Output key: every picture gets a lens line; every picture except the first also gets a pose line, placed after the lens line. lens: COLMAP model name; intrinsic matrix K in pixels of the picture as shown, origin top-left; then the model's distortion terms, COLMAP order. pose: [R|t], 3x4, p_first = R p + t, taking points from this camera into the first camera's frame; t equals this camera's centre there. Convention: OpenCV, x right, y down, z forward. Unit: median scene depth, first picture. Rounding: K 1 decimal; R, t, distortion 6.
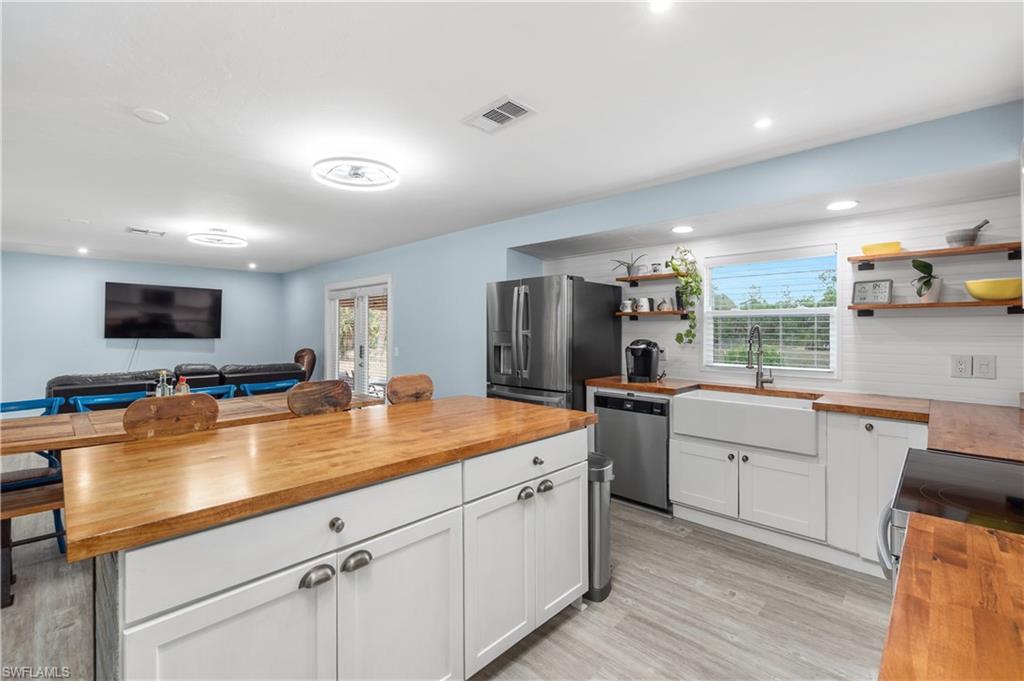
lens RADIAL K [[448.5, 0, 511.6], [0, 448.5, 331.0], [0, 0, 1]] dist [0.000977, -0.000411]
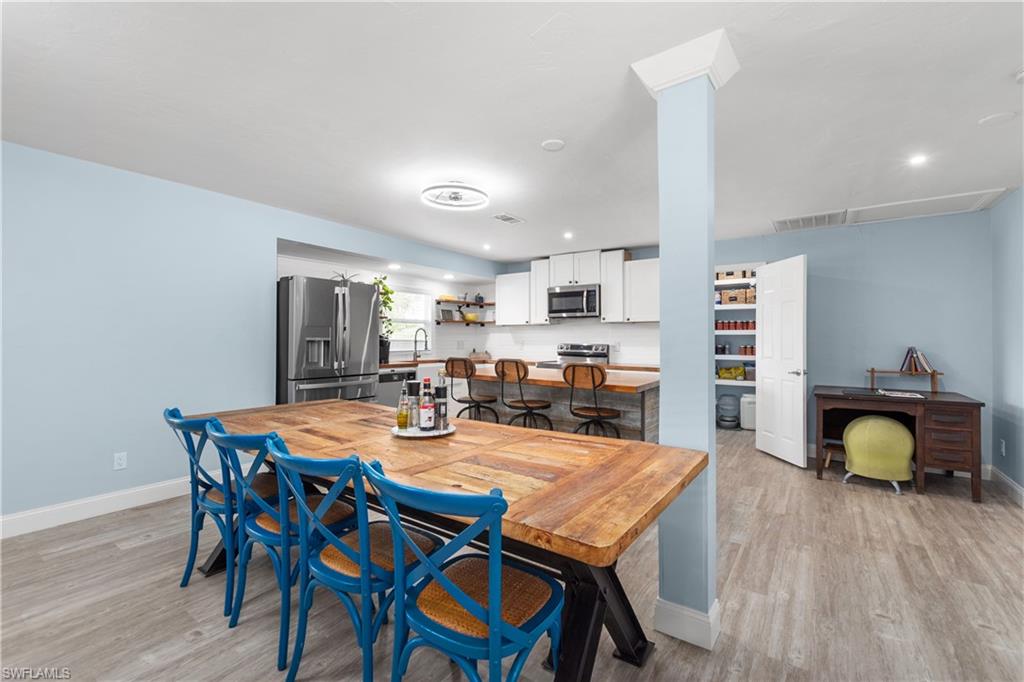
lens RADIAL K [[440.5, 0, 512.5], [0, 440.5, 339.1], [0, 0, 1]] dist [-0.001162, -0.000635]
pose [[-0.151181, -0.002191, 0.988504, -1.212788], [-0.006748, 0.999977, 0.001185, 0.028834], [-0.988483, -0.006491, -0.151193, 0.789429]]
